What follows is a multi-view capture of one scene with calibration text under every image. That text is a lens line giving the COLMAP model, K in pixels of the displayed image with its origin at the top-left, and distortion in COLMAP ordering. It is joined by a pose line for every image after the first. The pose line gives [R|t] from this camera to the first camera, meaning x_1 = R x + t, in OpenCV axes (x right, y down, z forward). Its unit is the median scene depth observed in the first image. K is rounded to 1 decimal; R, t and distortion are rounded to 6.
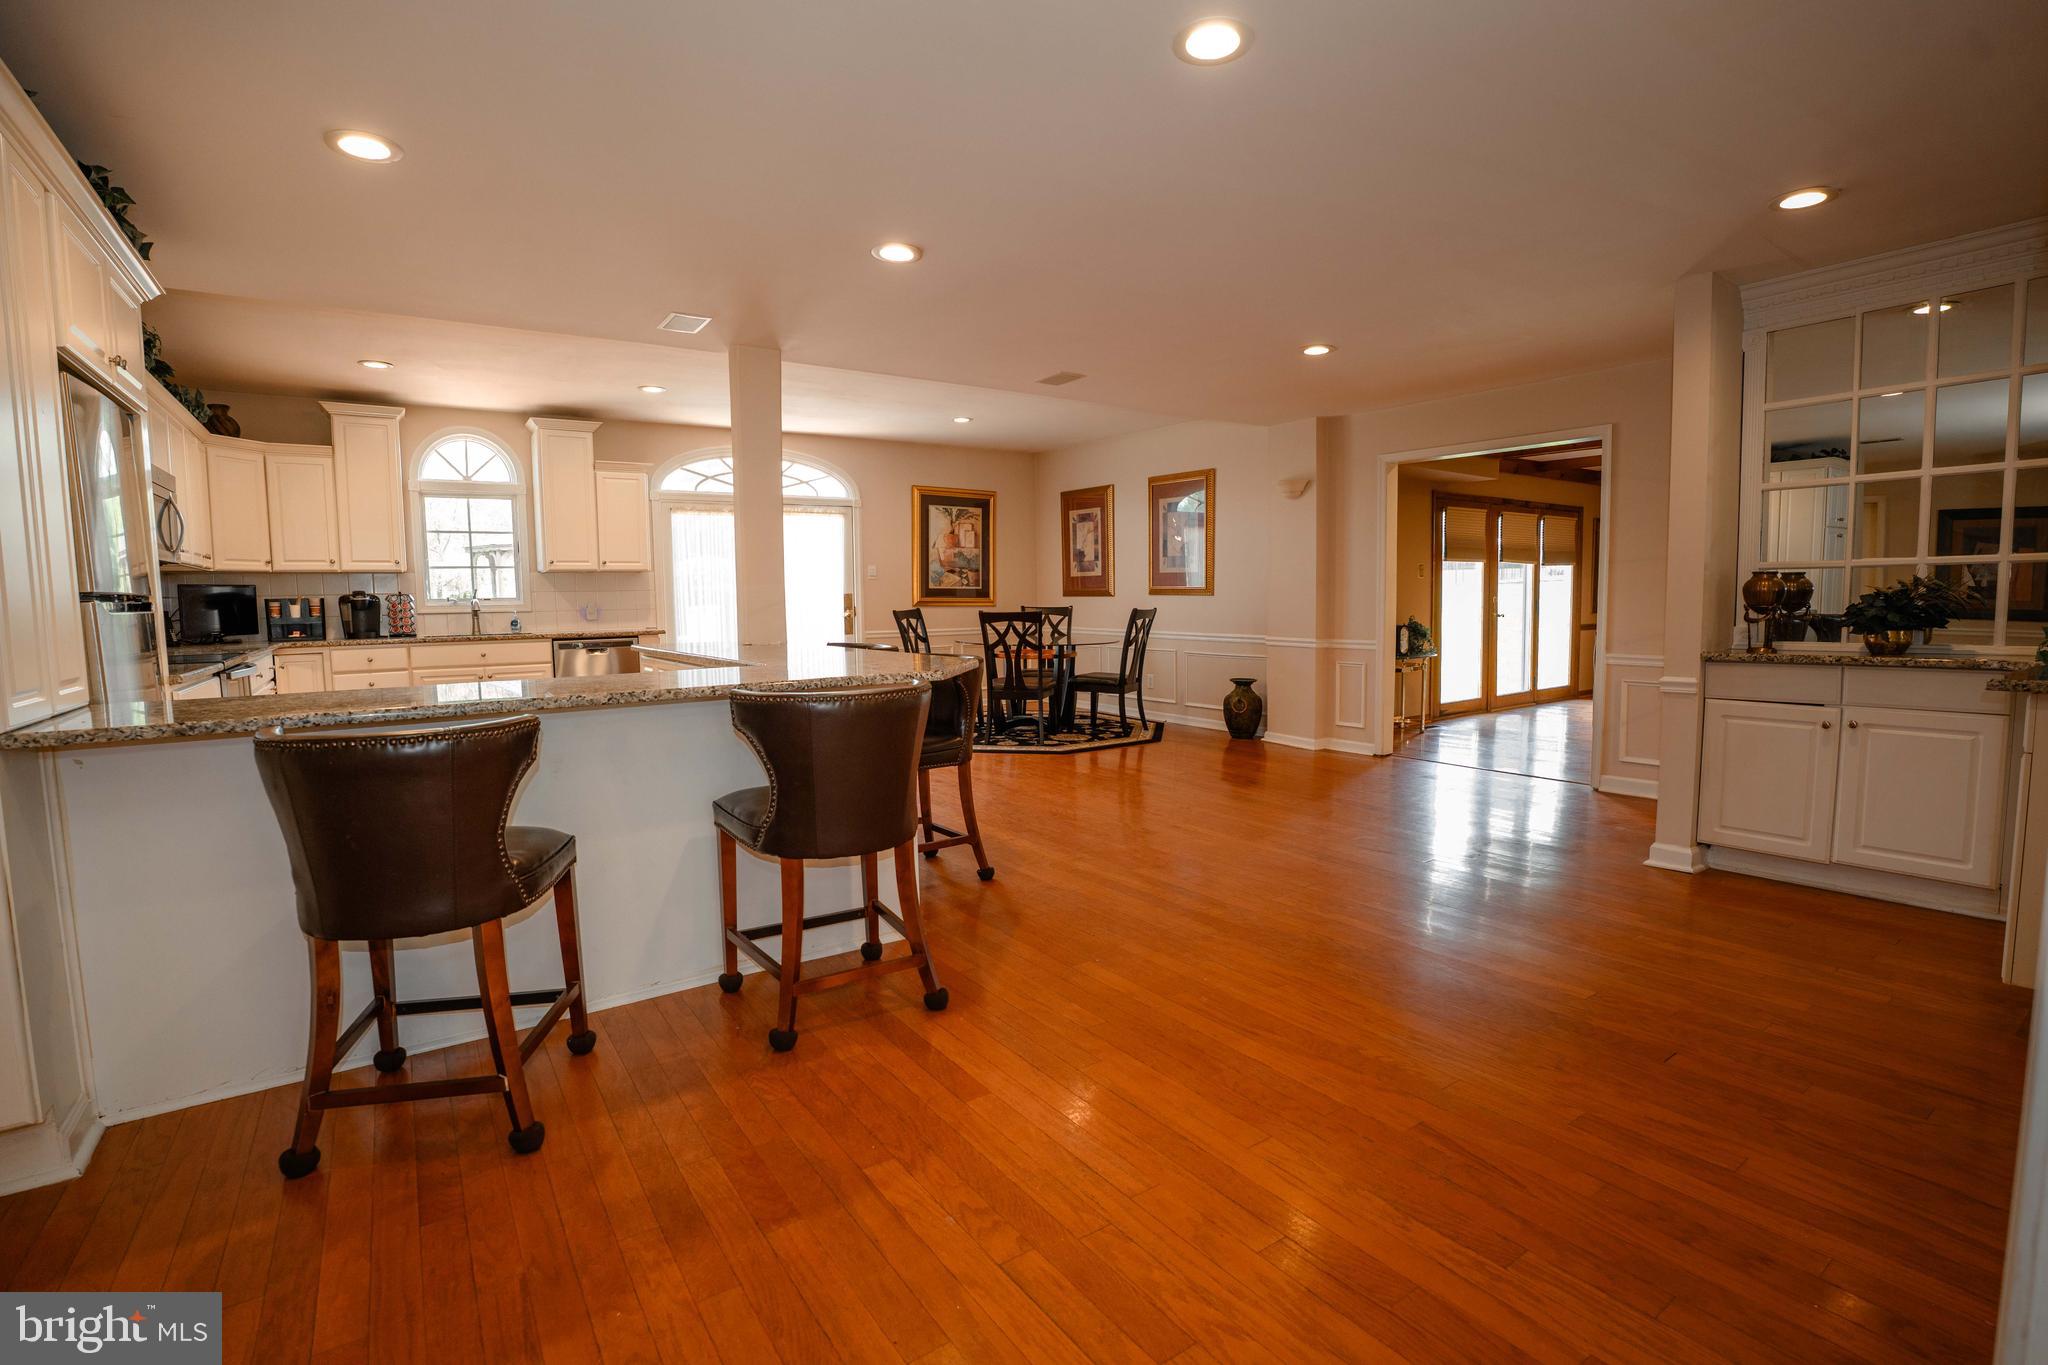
lens RADIAL K [[940.4, 0, 1024.0], [0, 940.4, 682.5], [0, 0, 1]] dist [-0.075340, 0.022689]
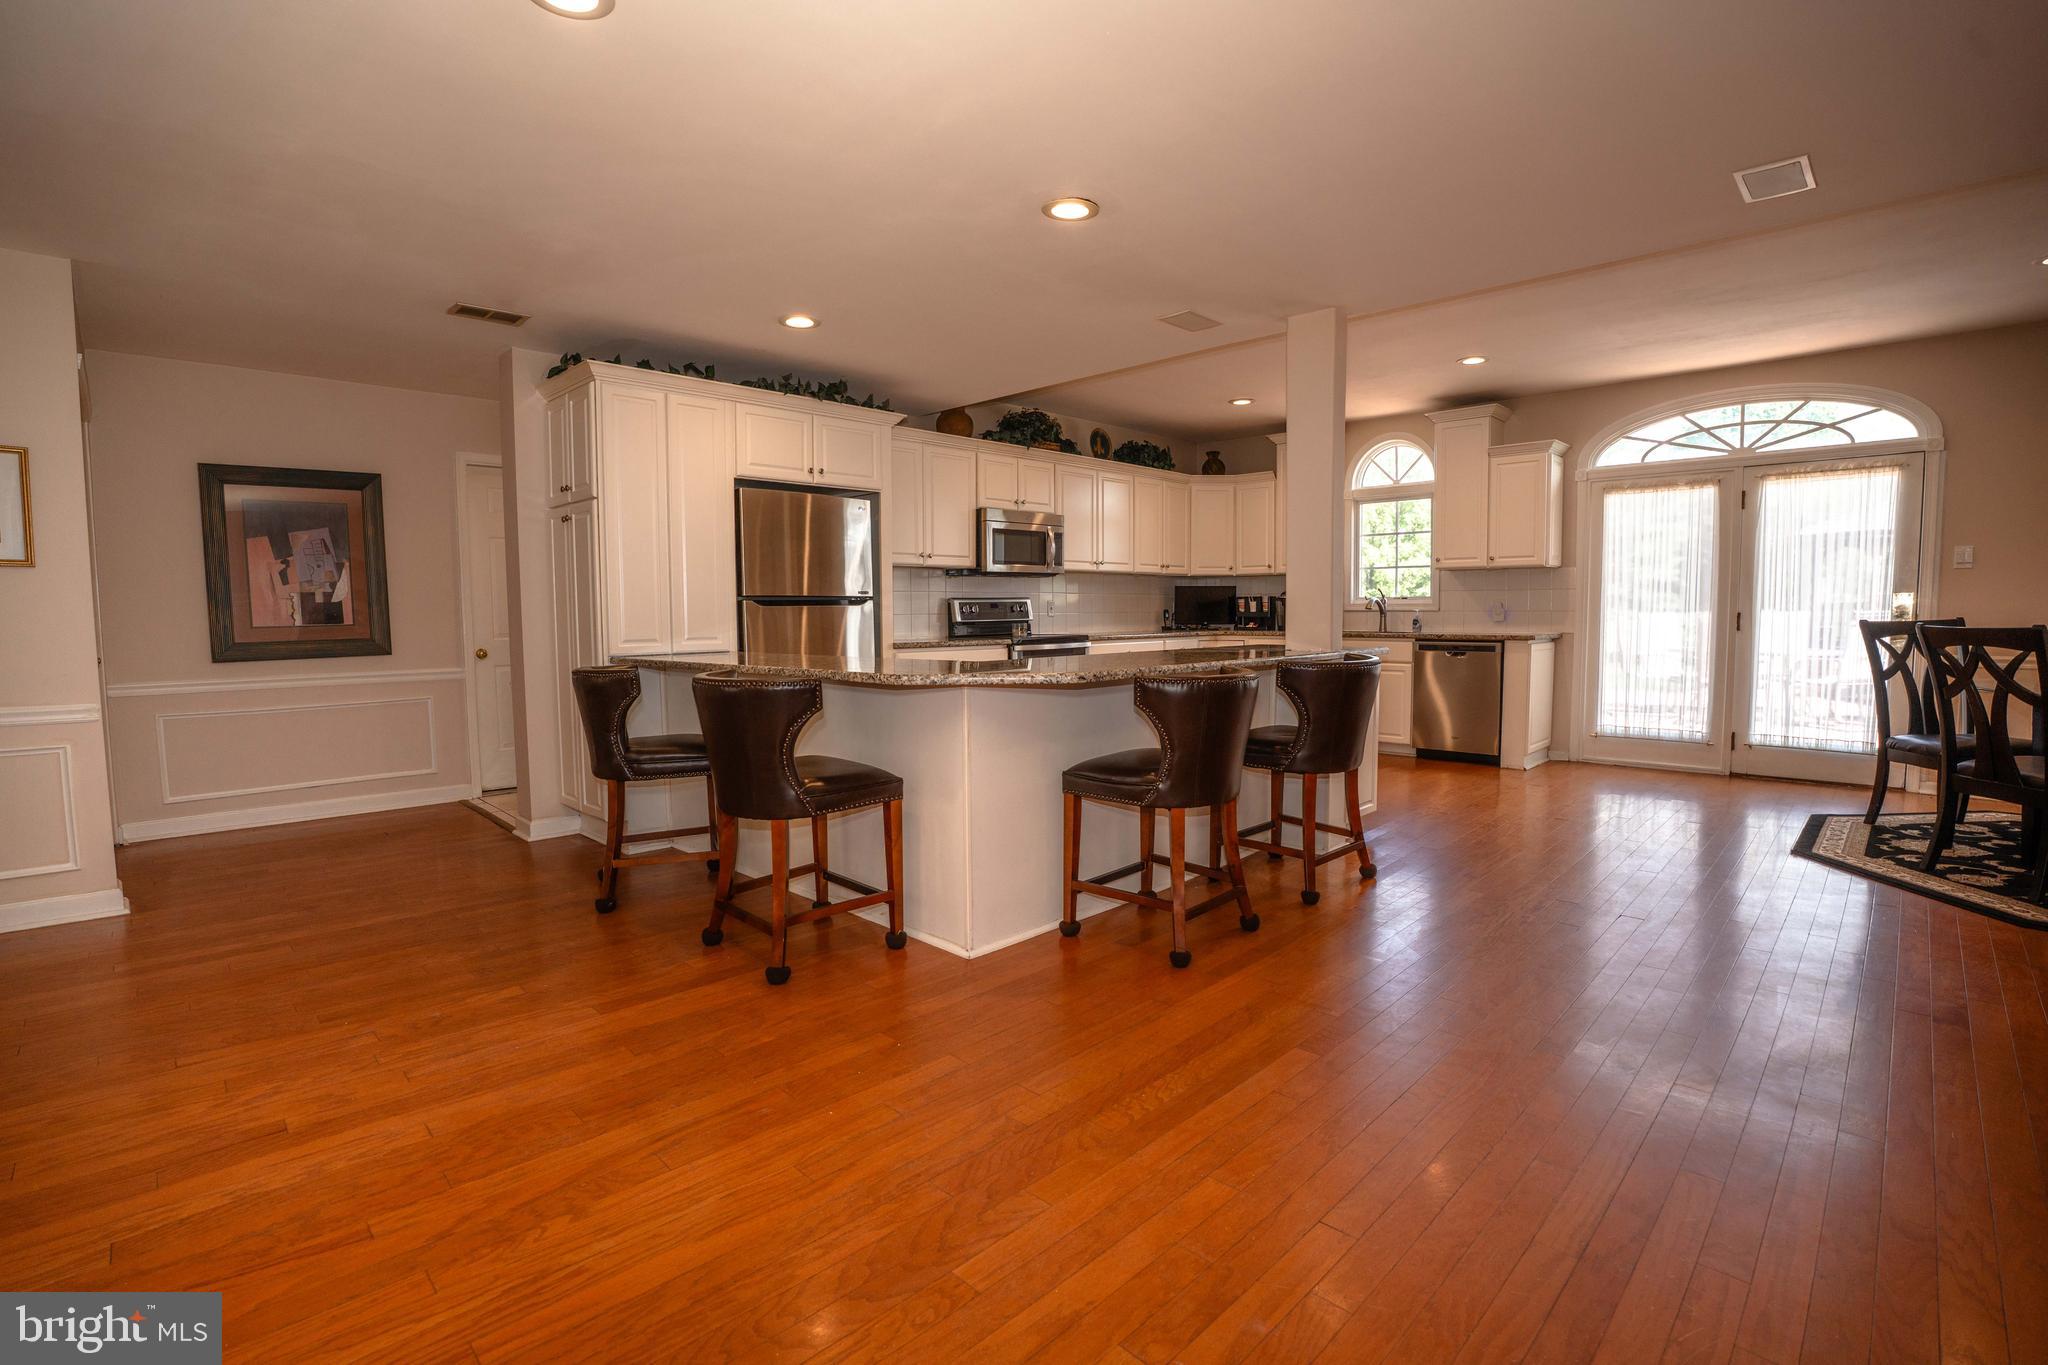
lens RADIAL K [[940.4, 0, 1024.0], [0, 940.4, 682.5], [0, 0, 1]] dist [-0.075340, 0.022689]
pose [[0.181710, 0.086824, -0.979512, 0.382272], [-0.083645, 0.993849, 0.072577, -0.037949], [0.979788, 0.068743, 0.187855, 0.411445]]
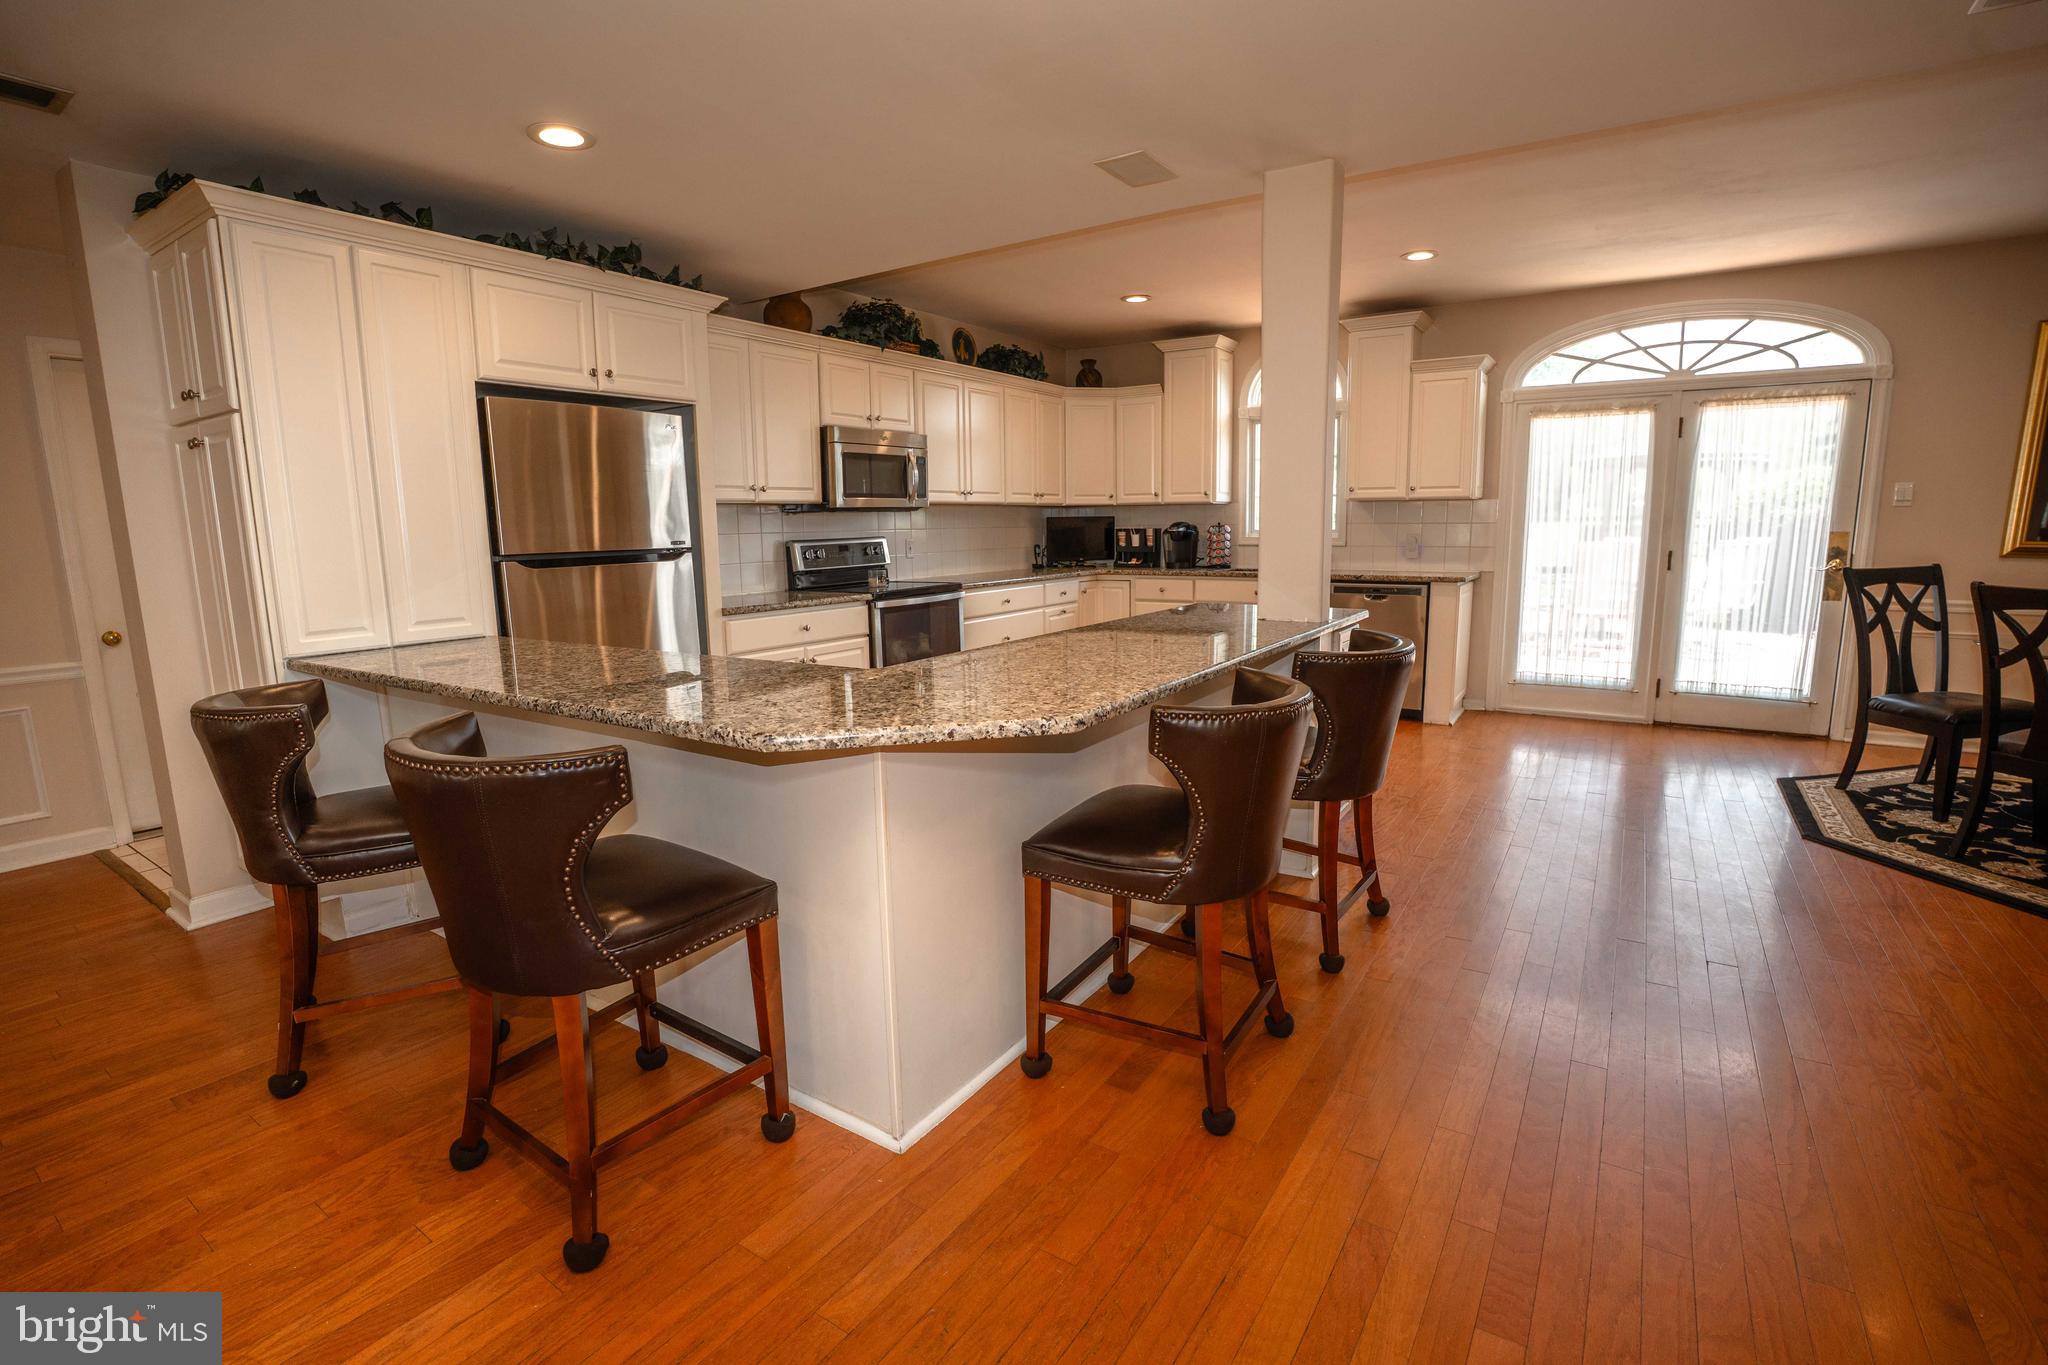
lens RADIAL K [[940.4, 0, 1024.0], [0, 940.4, 682.5], [0, 0, 1]] dist [-0.075340, 0.022689]
pose [[0.368796, 0.161803, -0.915319, 0.201583], [-0.073559, 0.986725, 0.144787, -0.057924], [0.926595, 0.013933, 0.375802, 0.405839]]
